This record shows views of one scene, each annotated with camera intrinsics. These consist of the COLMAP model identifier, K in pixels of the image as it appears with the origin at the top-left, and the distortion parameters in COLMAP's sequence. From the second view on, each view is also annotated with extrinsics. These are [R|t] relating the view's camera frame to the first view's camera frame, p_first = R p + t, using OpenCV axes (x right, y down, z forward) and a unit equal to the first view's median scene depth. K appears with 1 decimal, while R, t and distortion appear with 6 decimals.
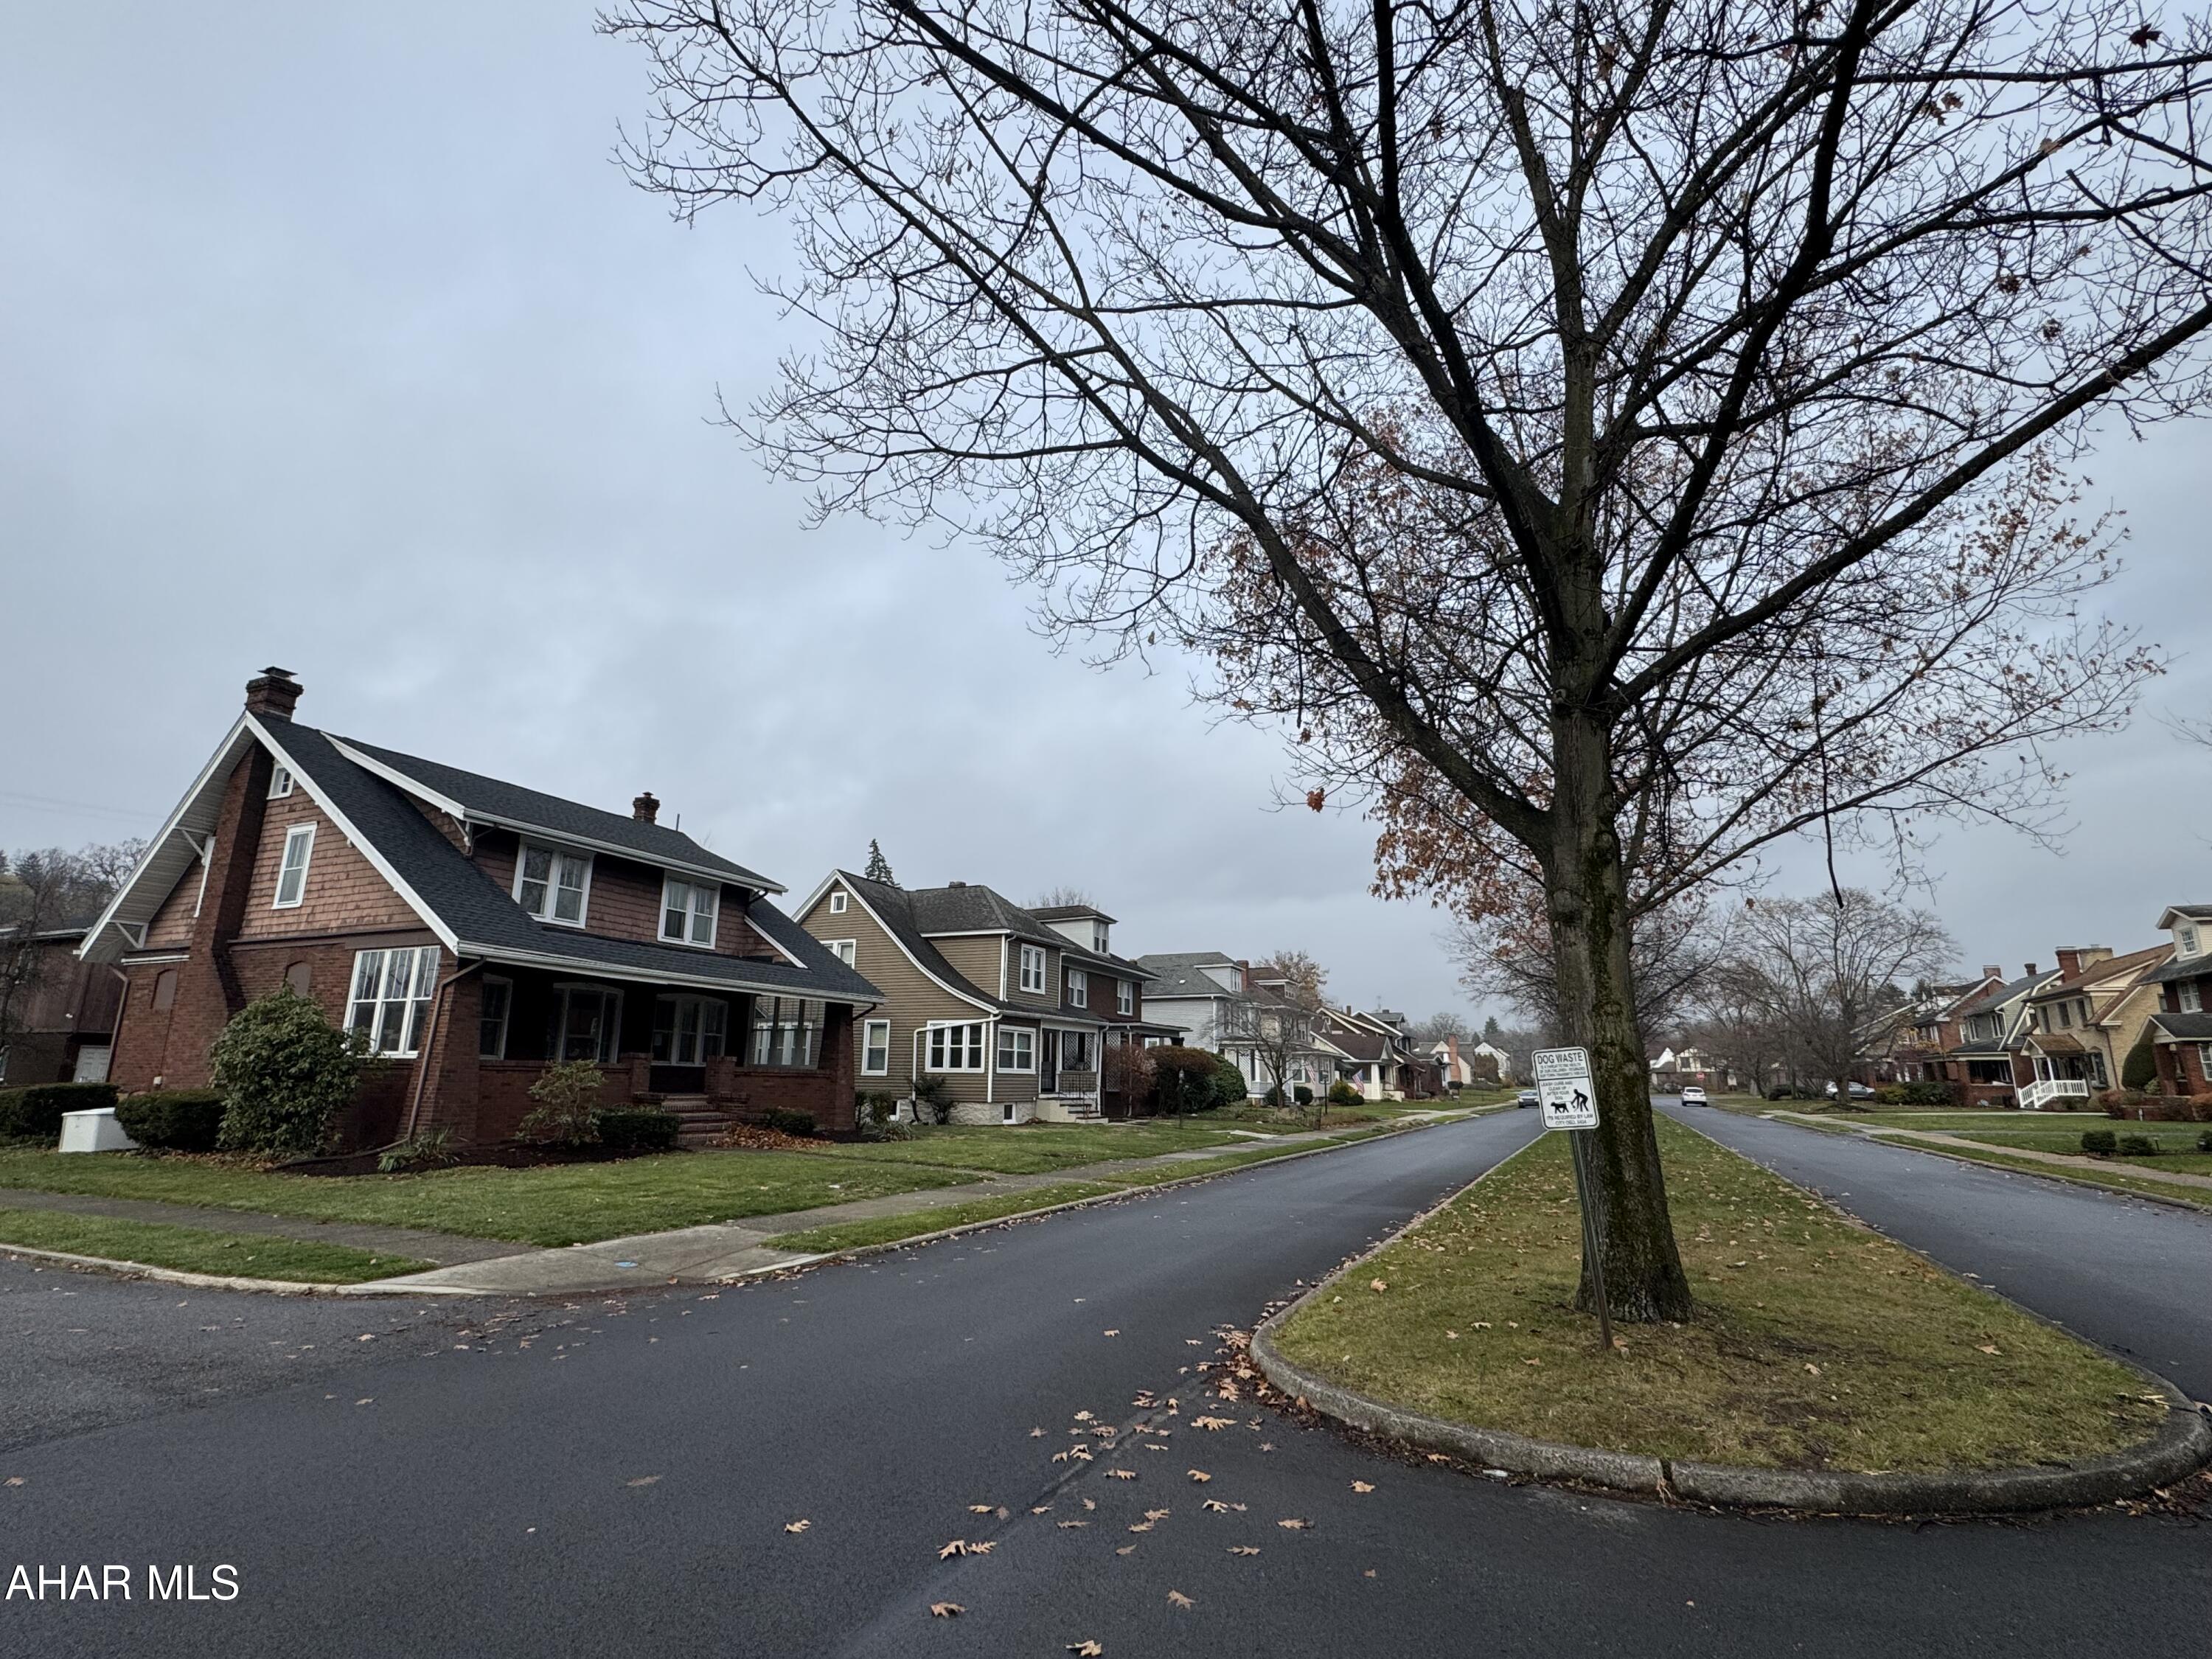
lens RADIAL K [[1100.8, 0, 1106.0], [0, 1100.8, 829.5], [0, 0, 1]] dist [-0.001929, -0.000143]
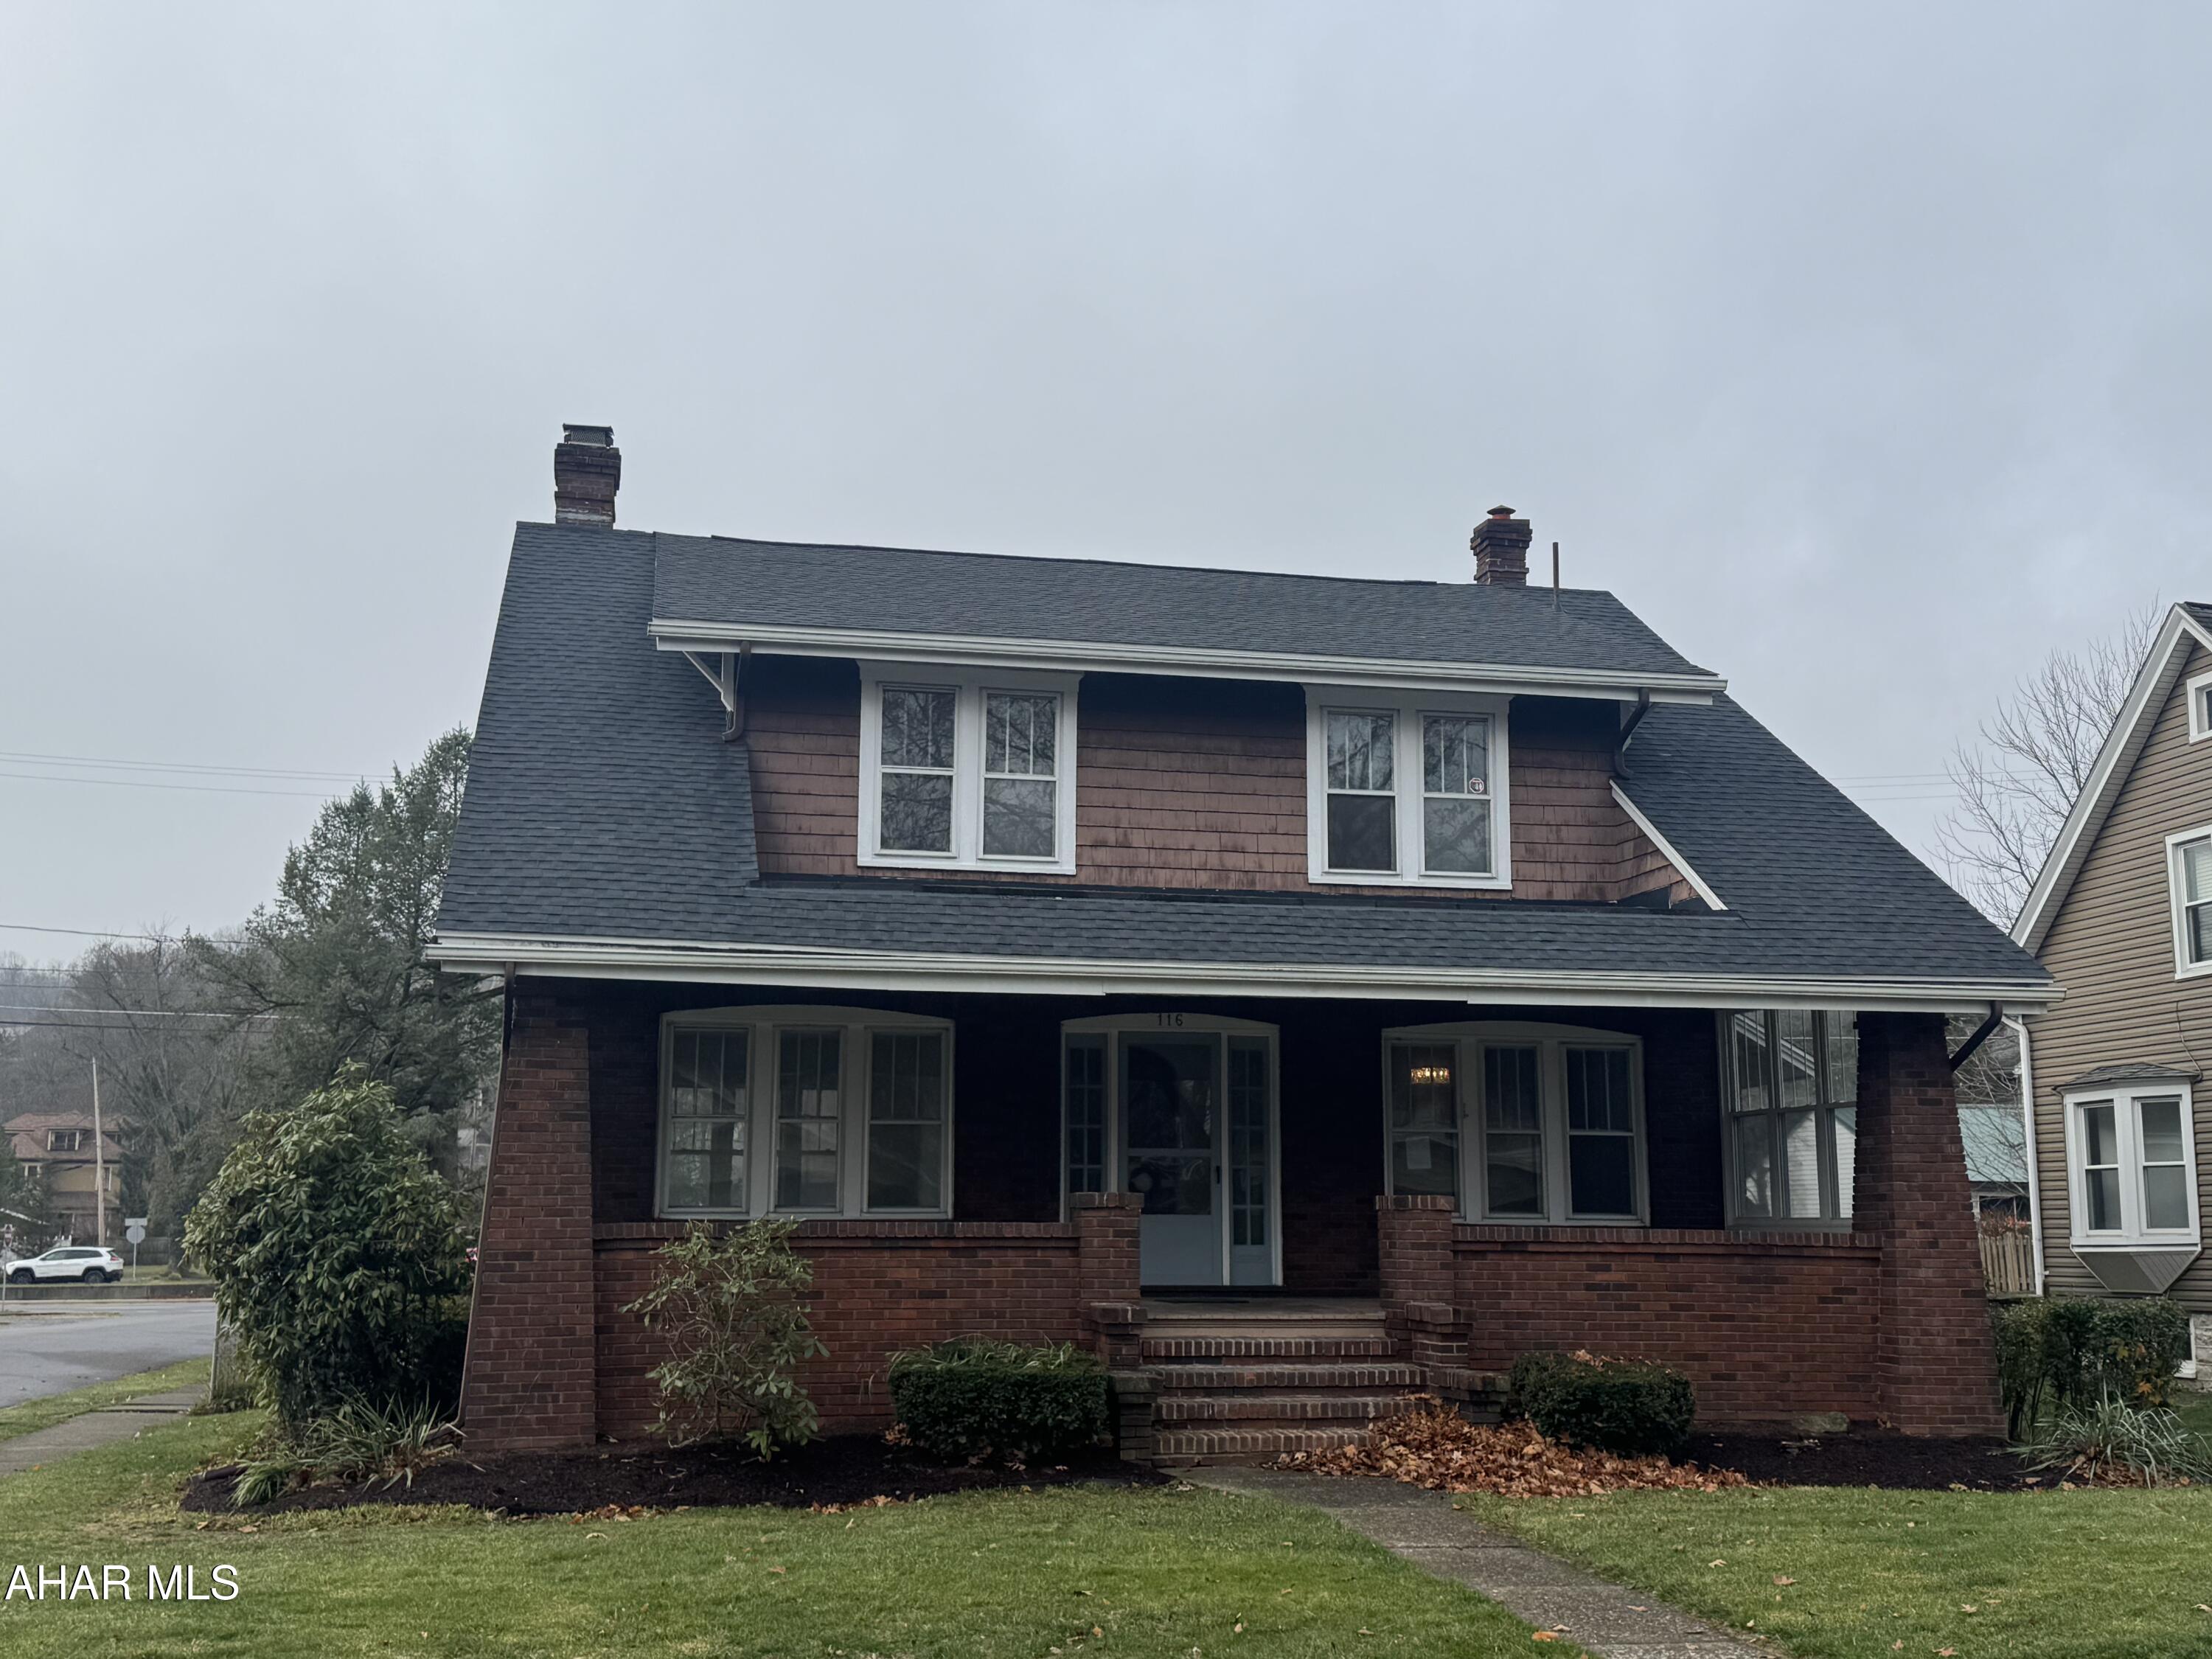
lens RADIAL K [[2462.9, 0, 1106.0], [0, 2462.9, 829.5], [0, 0, 1]] dist [0.177569, -0.274222]
pose [[0.602637, -0.147325, -0.784298, 0.179410], [0.189580, 0.981105, -0.038625, 0.096833], [0.775170, -0.125410, 0.619180, 0.424063]]
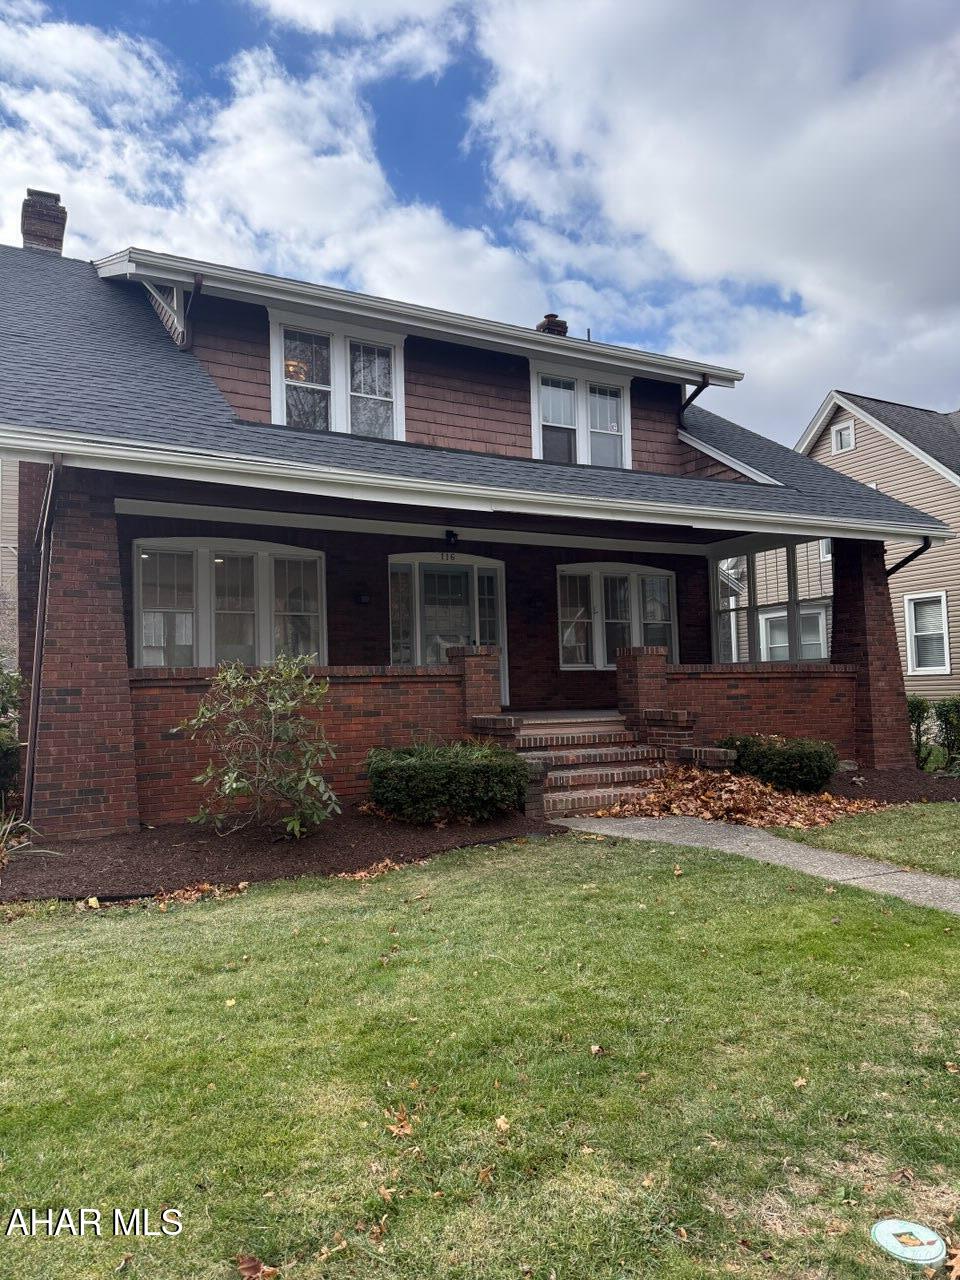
lens RADIAL K [[902.4, 0, 486.6], [0, 902.4, 646.3], [0, 0, 1]] dist [0.148998, -0.219685]
pose [[0.806074, -0.072750, -0.587326, -0.126266], [0.173869, 0.977731, 0.117519, 0.123163], [0.565698, -0.196847, 0.800773, 0.523624]]
